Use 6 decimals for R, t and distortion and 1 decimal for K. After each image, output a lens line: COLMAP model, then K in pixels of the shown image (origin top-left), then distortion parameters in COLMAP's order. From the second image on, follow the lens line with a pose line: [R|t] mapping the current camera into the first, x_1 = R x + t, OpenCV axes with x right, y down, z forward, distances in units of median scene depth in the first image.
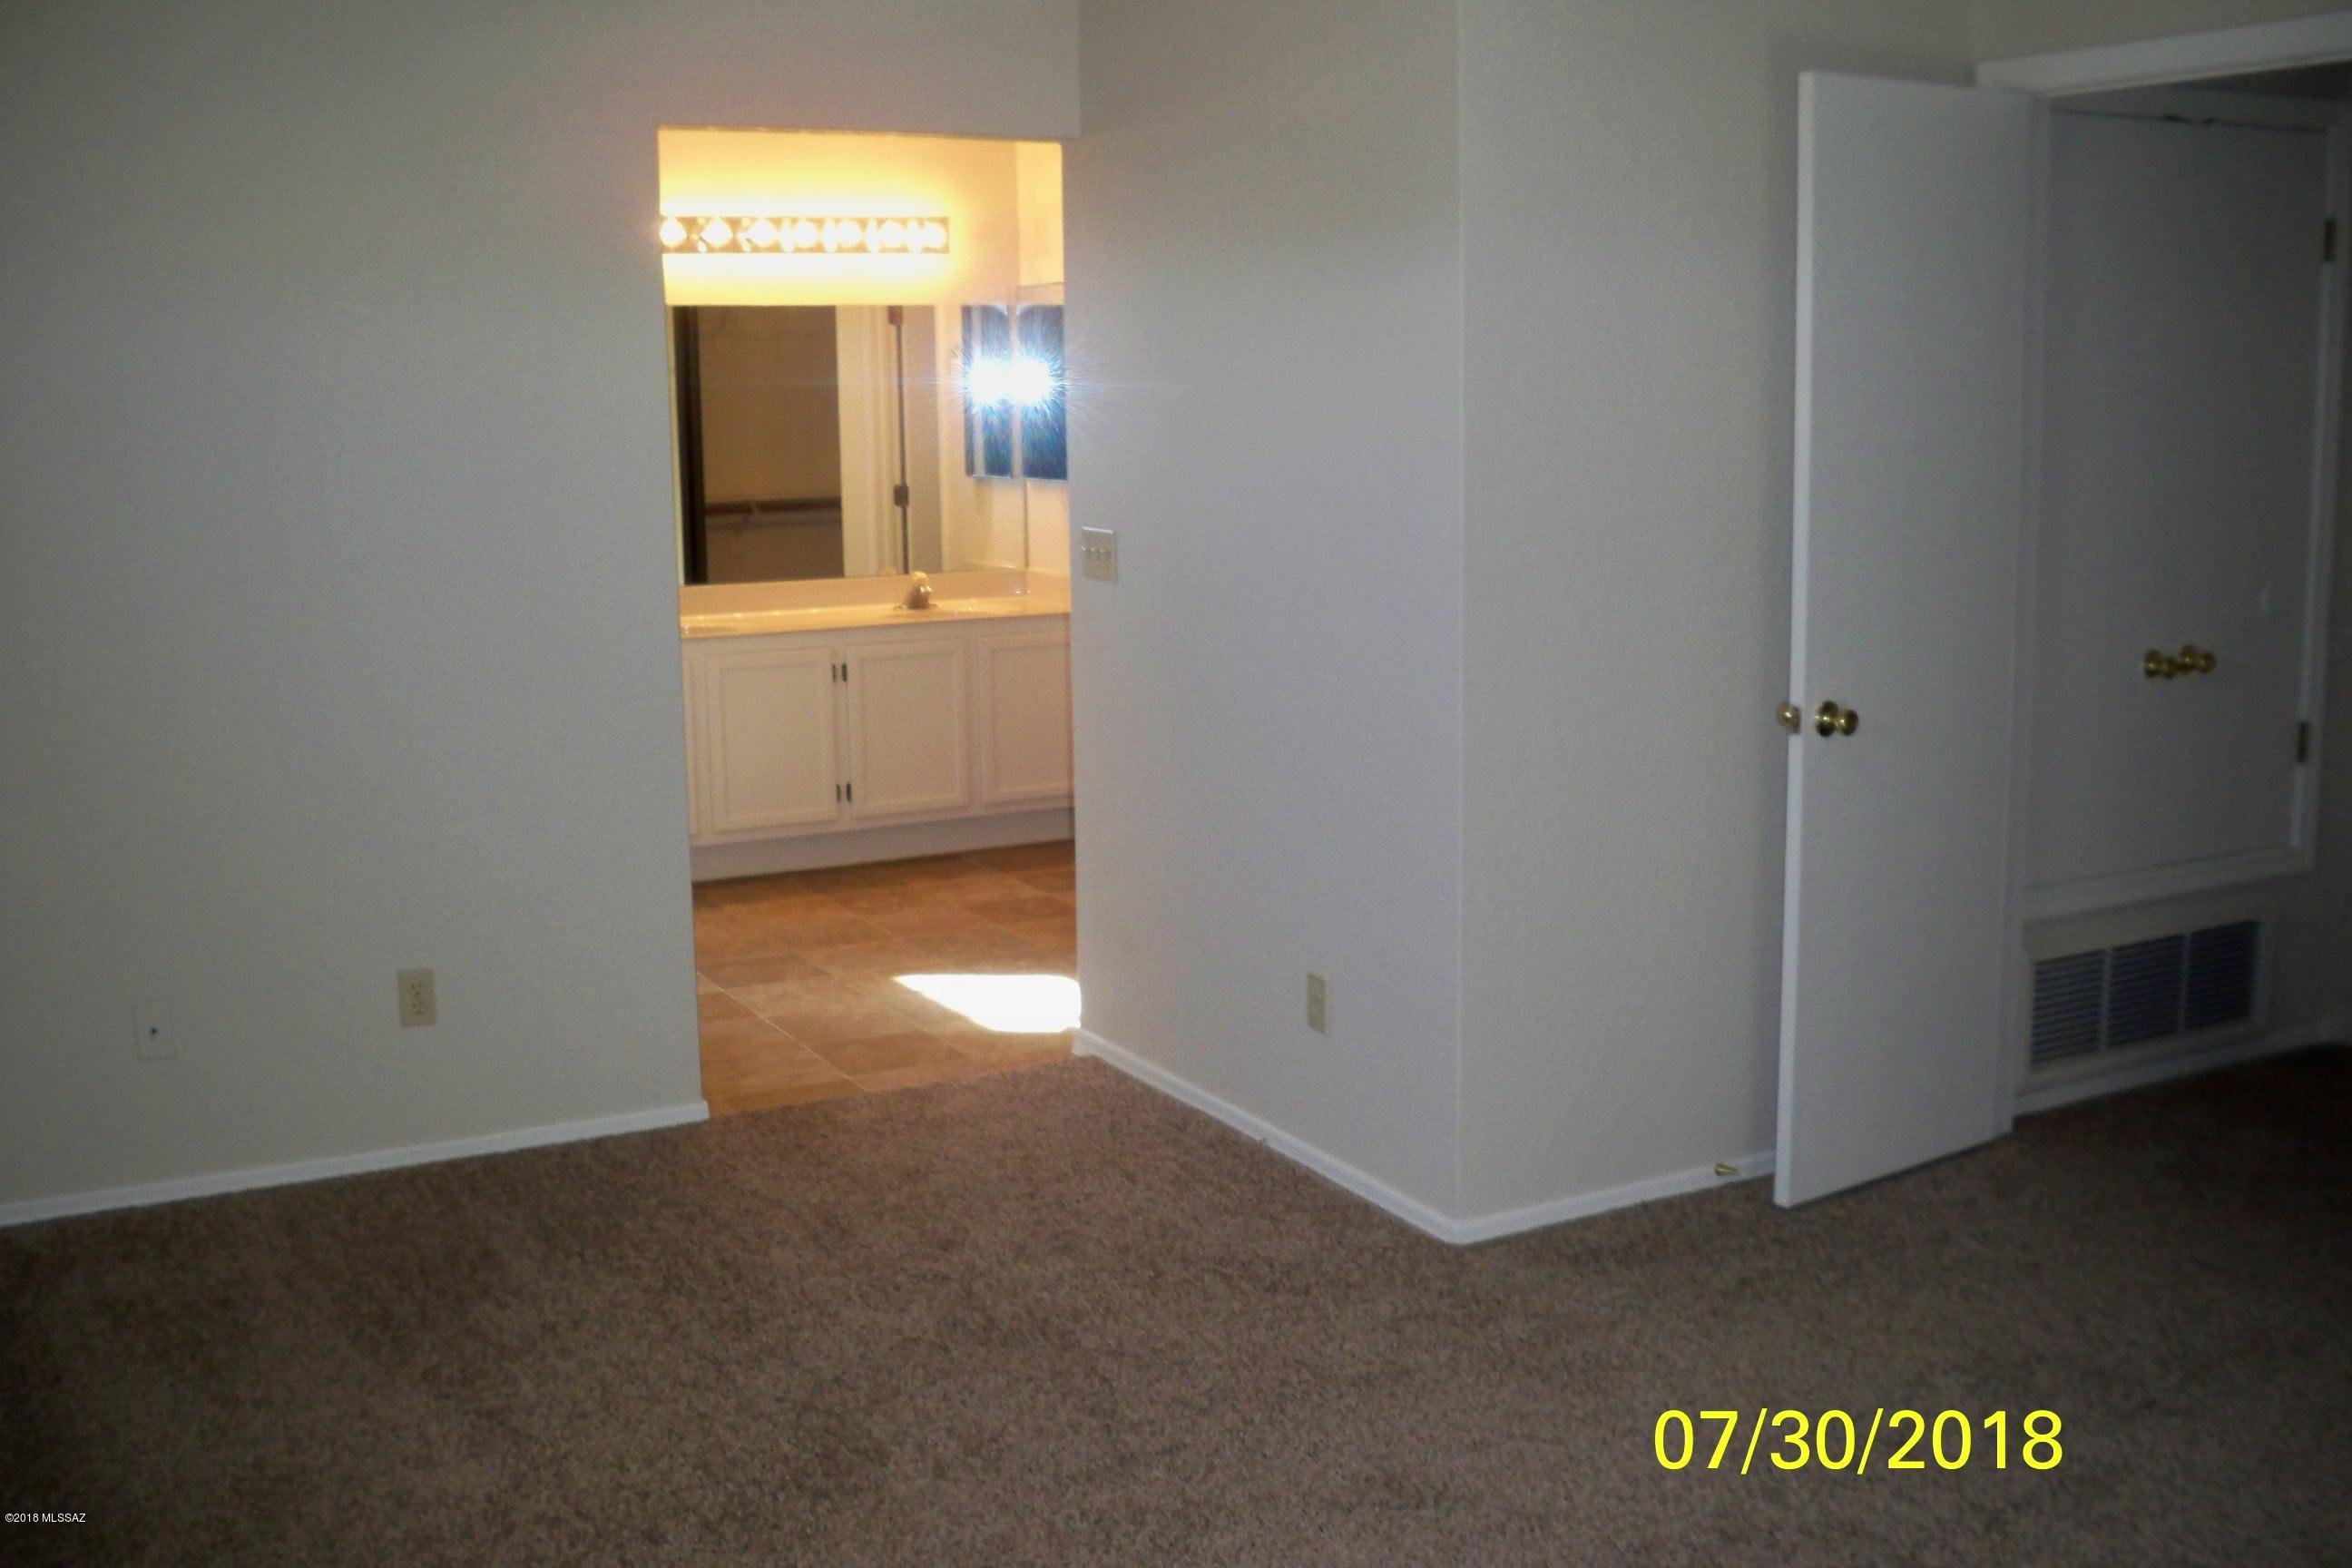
lens RADIAL K [[2387.9, 0, 1182.7], [0, 2387.9, 780.3], [0, 0, 1]] dist [-0.098328, 0.000000]
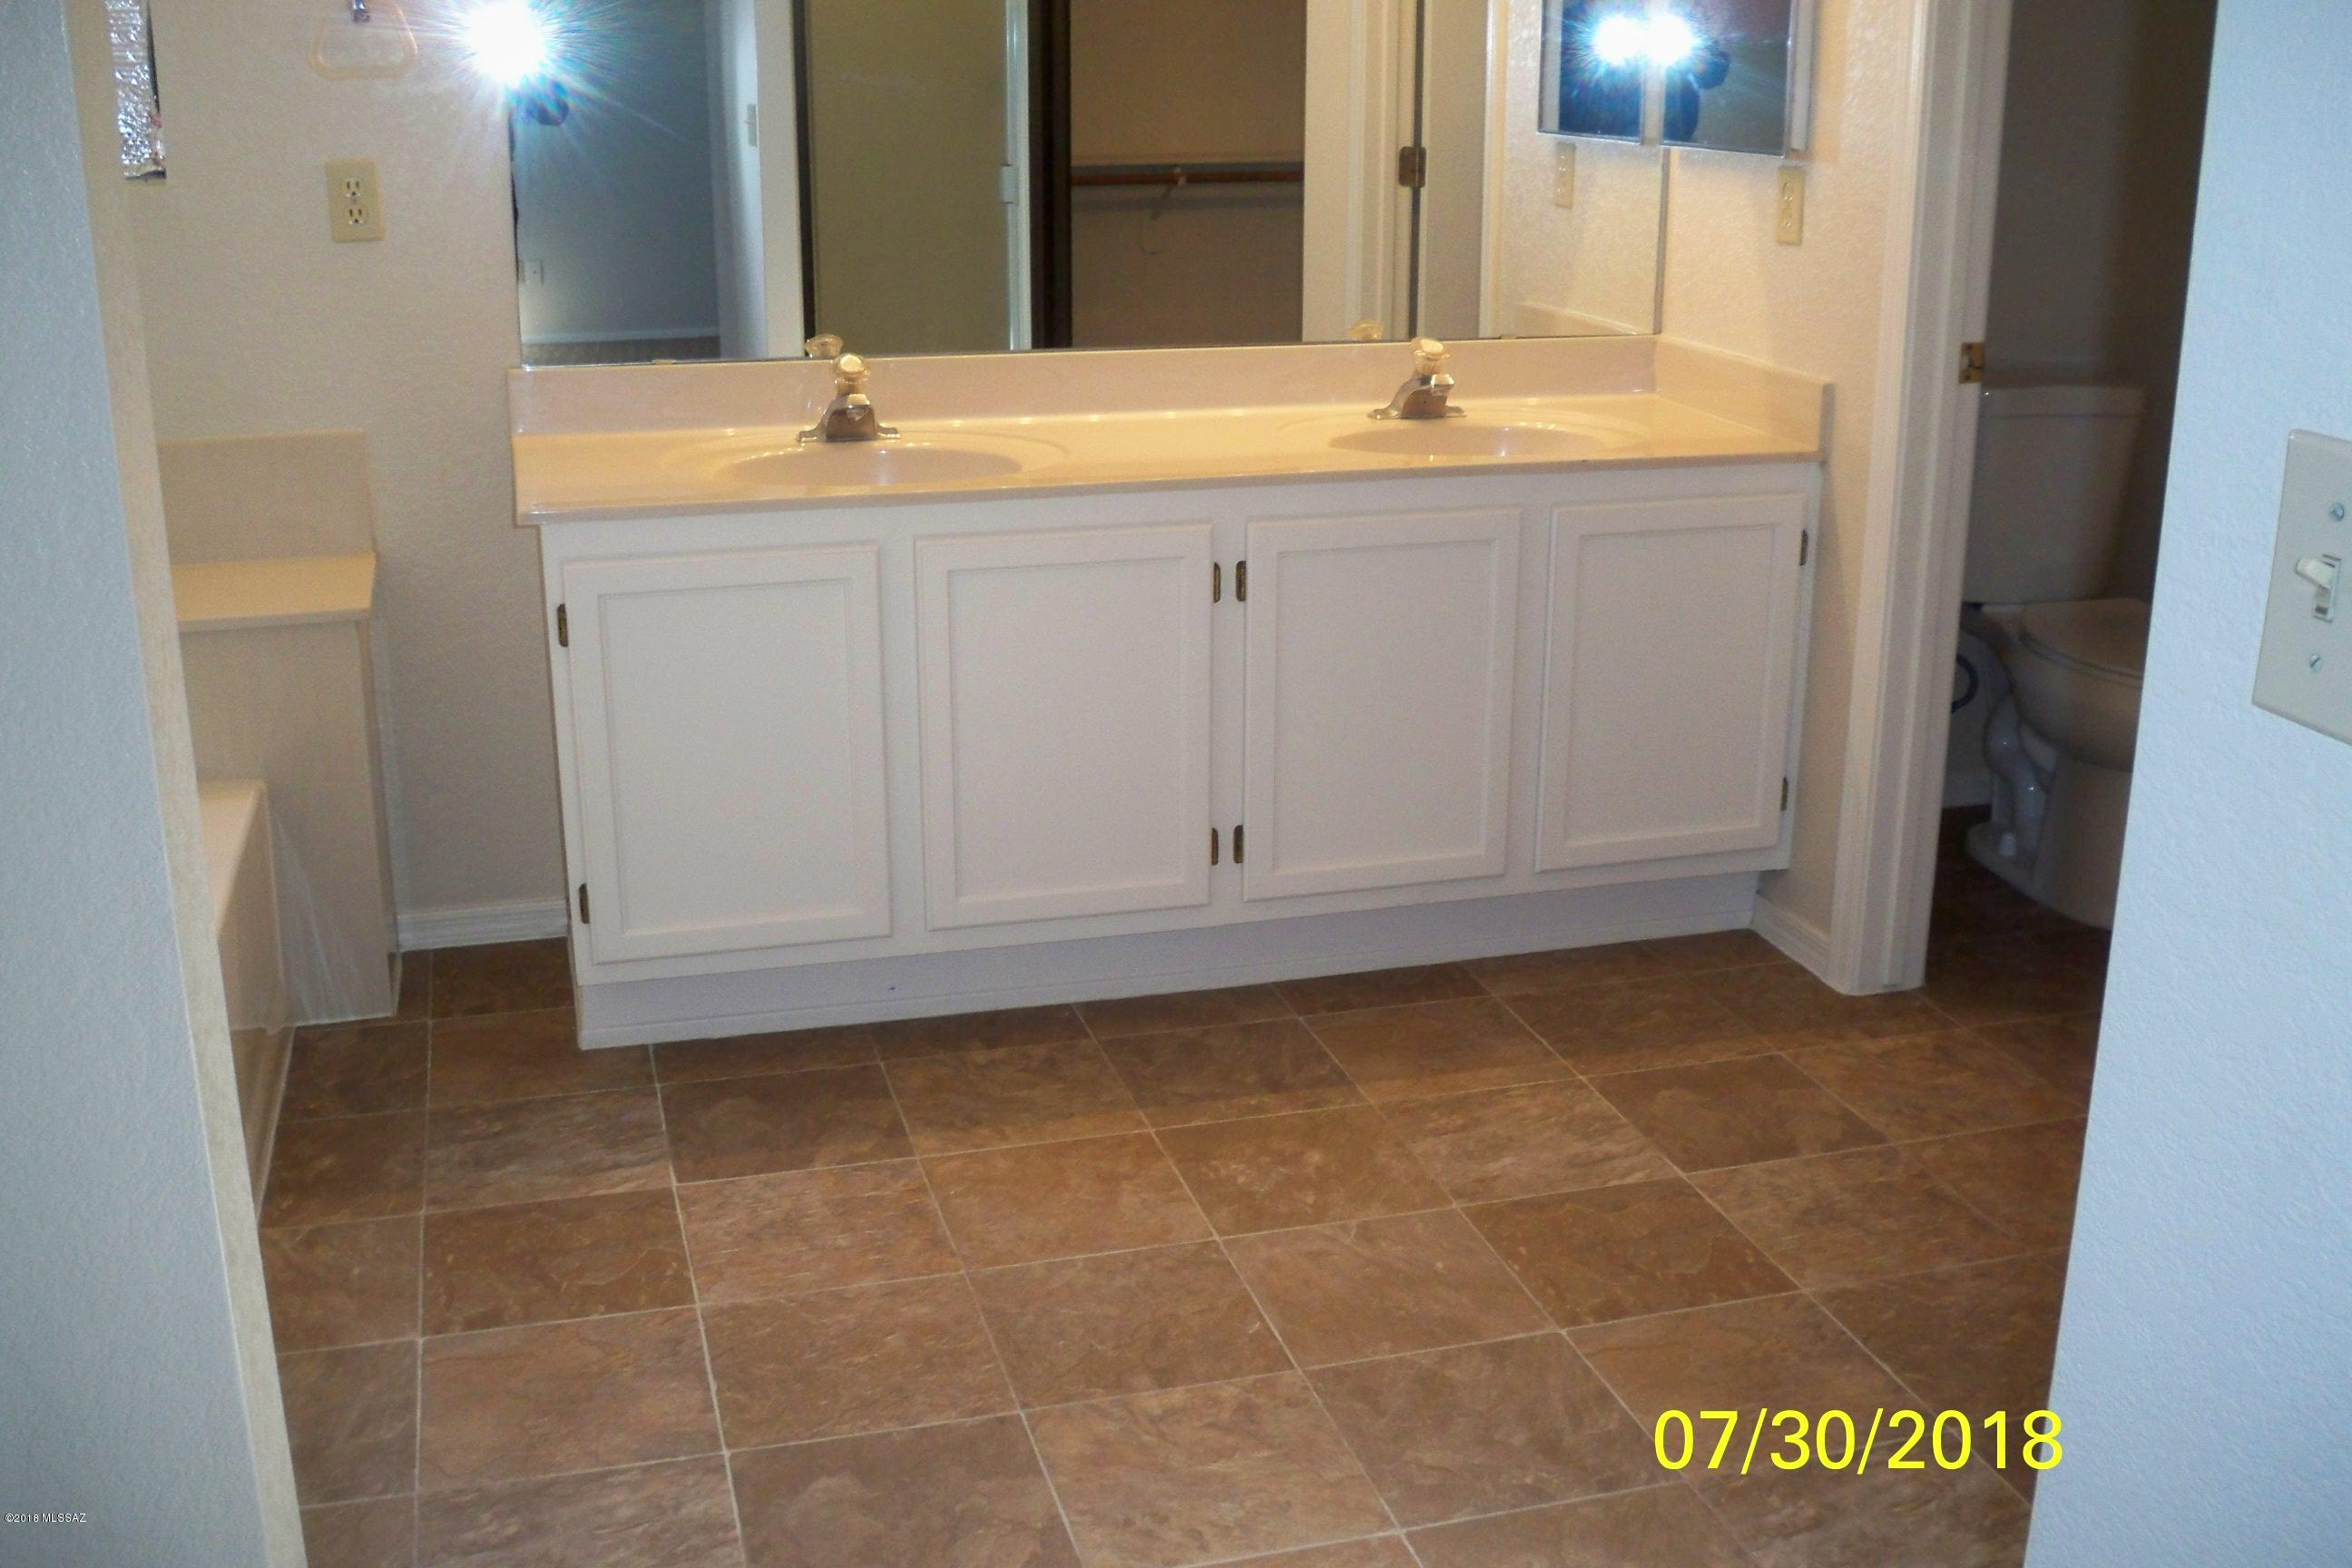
lens RADIAL K [[2387.9, 0, 1173.7], [0, 2387.9, 795.0], [0, 0, 1]] dist [-0.098328, 0.000000]
pose [[0.975287, 0.088317, -0.202520, -0.056544], [-0.058738, 0.987289, 0.147680, -0.063075], [0.212989, -0.132135, 0.968079, 0.516146]]
